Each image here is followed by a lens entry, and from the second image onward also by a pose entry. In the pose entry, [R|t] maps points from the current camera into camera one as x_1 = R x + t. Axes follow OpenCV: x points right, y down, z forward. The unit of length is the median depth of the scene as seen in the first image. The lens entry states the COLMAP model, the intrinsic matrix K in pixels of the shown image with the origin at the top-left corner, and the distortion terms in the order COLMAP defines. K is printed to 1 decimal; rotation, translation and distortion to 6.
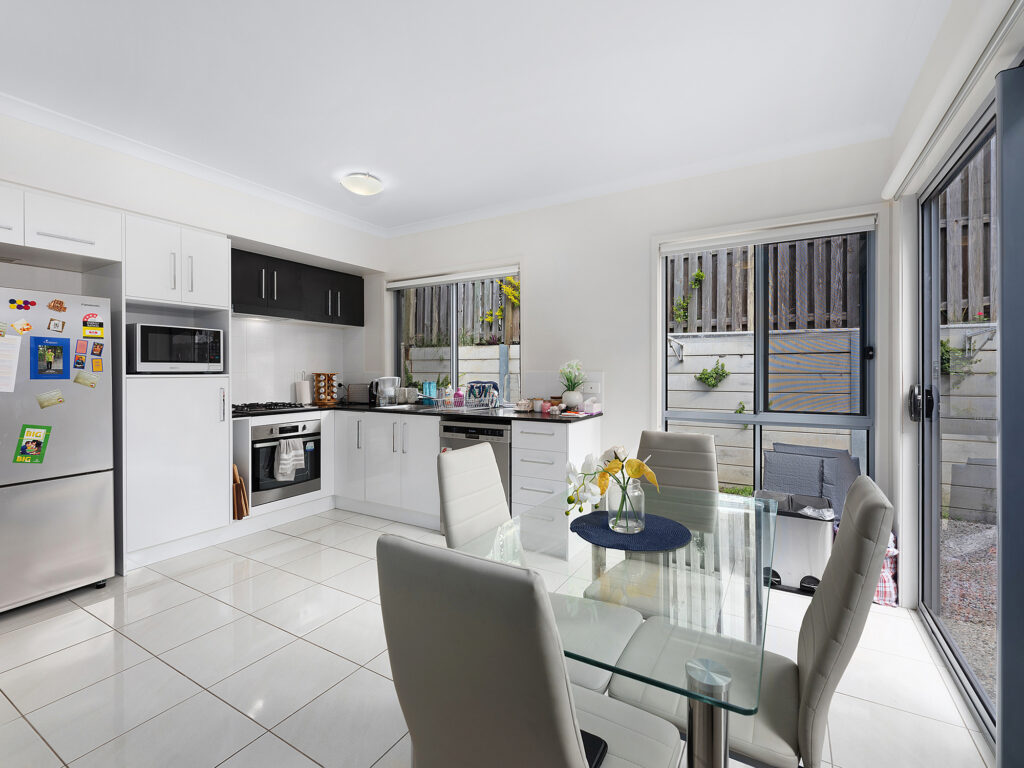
lens RADIAL K [[466.5, 0, 511.1], [0, 466.5, 376.2], [0, 0, 1]] dist [0.000820, 0.000013]
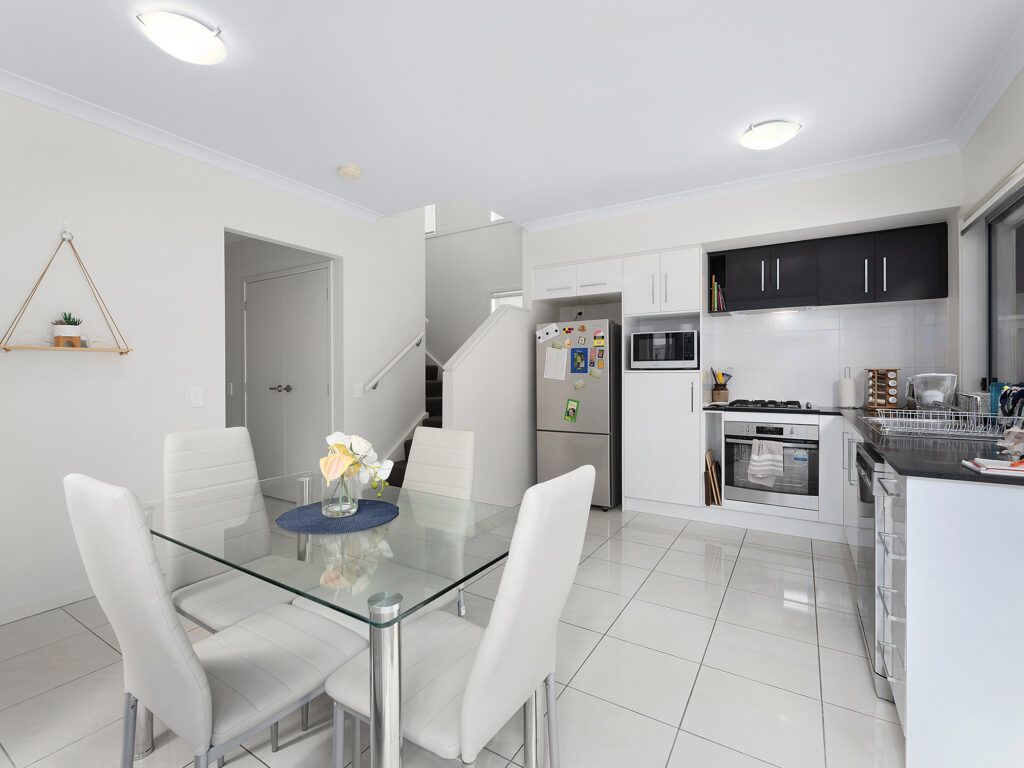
lens RADIAL K [[466.5, 0, 510.9], [0, 466.5, 378.0], [0, 0, 1]] dist [0.000820, 0.000013]
pose [[-0.023488, 0.007960, -0.999692, 0.542754], [-0.007667, 0.999937, 0.008142, 0.009794], [0.999695, 0.007856, -0.023426, 0.620672]]
